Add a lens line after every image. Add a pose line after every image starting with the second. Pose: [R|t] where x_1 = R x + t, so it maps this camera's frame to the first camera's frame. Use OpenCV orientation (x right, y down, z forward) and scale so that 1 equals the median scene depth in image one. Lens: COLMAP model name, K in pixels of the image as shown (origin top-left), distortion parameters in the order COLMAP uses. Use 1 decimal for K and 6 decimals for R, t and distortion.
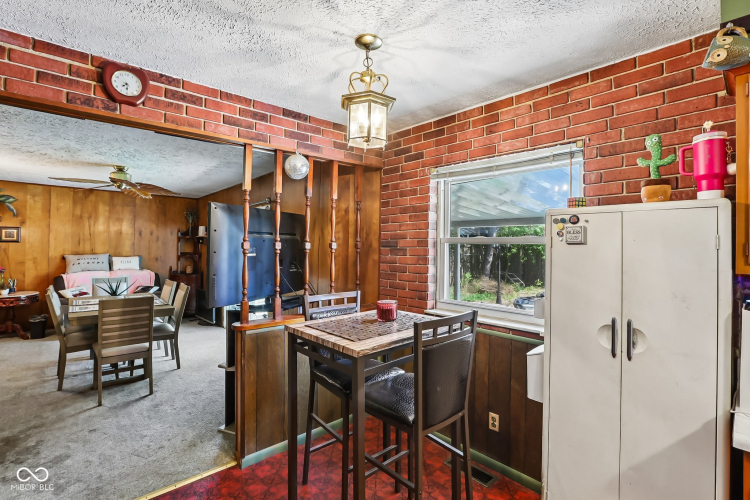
lens RADIAL K [[346.0, 0, 375.7], [0, 346.0, 244.5], [0, 0, 1]] dist [-0.042991, 0.014573]
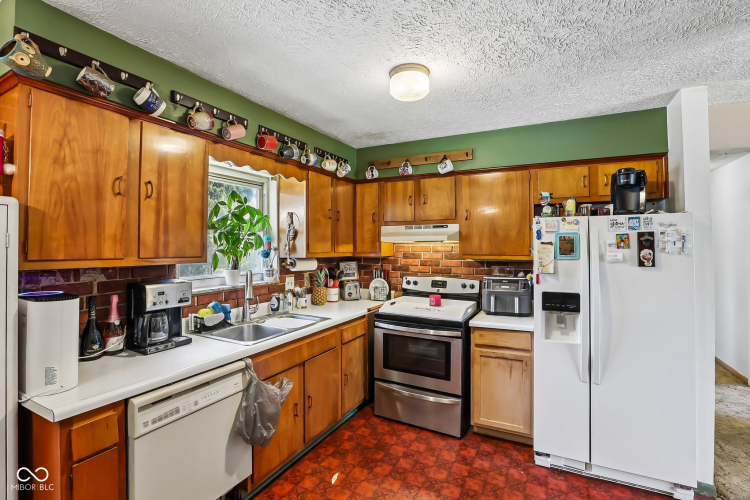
lens RADIAL K [[346.0, 0, 370.2], [0, 346.0, 242.0], [0, 0, 1]] dist [-0.042991, 0.014573]
pose [[-0.317683, -0.000804, 0.948197, -0.220805], [-0.006050, 0.999981, -0.001179, -0.005777], [-0.948178, -0.006111, -0.317682, 0.232234]]
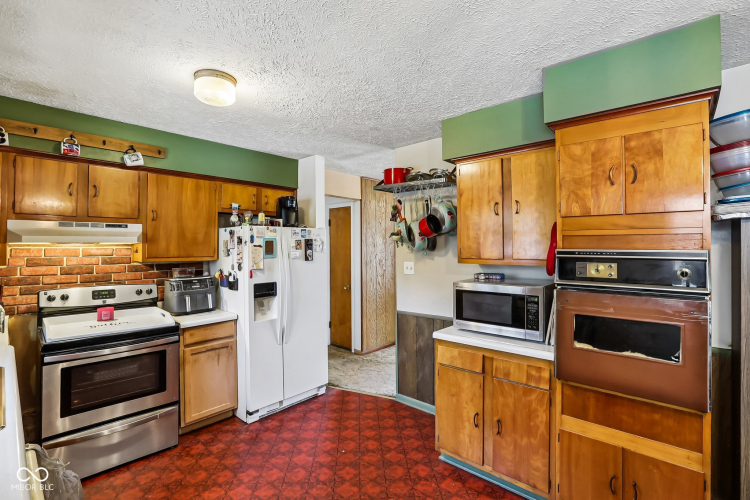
lens RADIAL K [[346.0, 0, 374.2], [0, 346.0, 241.1], [0, 0, 1]] dist [-0.042991, 0.014573]
pose [[-0.998066, -0.008313, -0.061605, 0.418174], [-0.007131, 0.999787, -0.019388, -0.000506], [0.061753, -0.018912, -0.997912, 1.004947]]
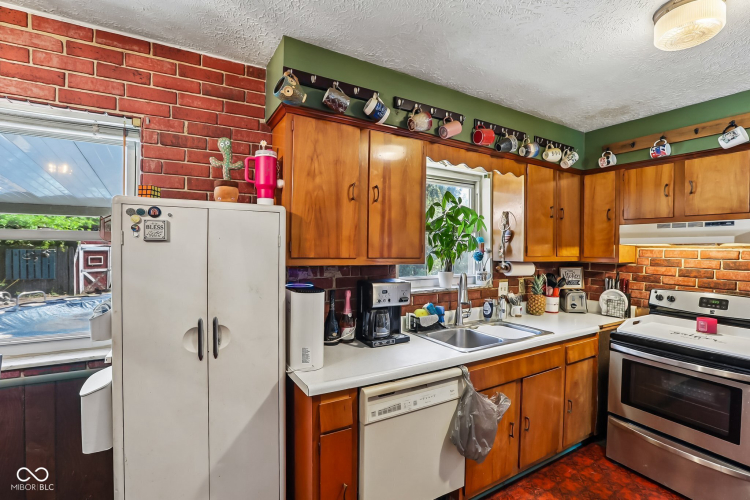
lens RADIAL K [[346.0, 0, 376.1], [0, 346.0, 251.3], [0, 0, 1]] dist [-0.042991, 0.014573]
pose [[0.220625, -0.020174, 0.975150, -0.117798], [-0.010655, 0.999677, 0.023092, -0.001766], [-0.975300, -0.015485, 0.220339, 0.294406]]
